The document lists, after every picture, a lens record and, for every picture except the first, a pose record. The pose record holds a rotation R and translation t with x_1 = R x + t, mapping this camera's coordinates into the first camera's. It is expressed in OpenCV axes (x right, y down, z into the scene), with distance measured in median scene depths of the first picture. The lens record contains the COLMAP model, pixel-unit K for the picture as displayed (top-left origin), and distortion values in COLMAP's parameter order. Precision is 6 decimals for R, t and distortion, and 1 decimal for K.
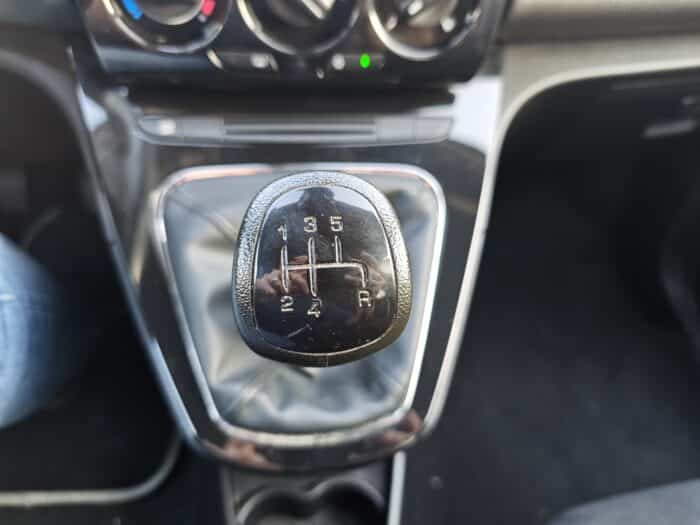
lens RADIAL K [[492.0, 0, 350.0], [0, 492.0, 254.0], [0, 0, 1]] dist [-0.041944, 0.046872]
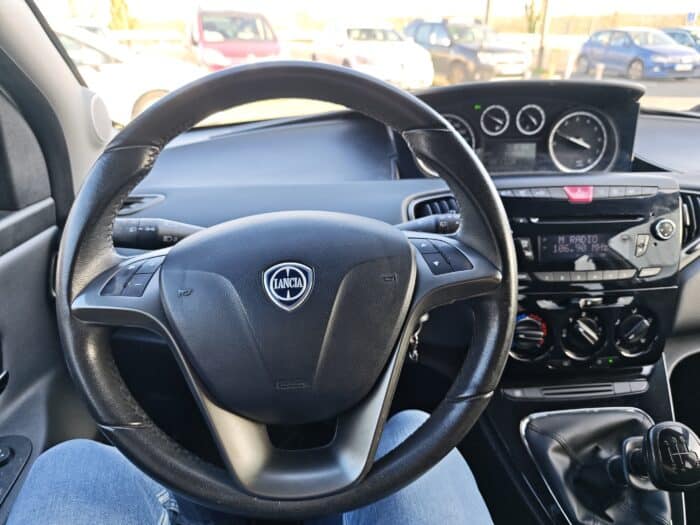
lens RADIAL K [[492.0, 0, 350.0], [0, 492.0, 254.0], [0, 0, 1]] dist [-0.041944, 0.046872]
pose [[0.996340, -0.052690, -0.067305, -0.969900], [0.022455, 0.921102, -0.388672, -0.003589], [0.082474, 0.385738, 0.918915, -1.313231]]
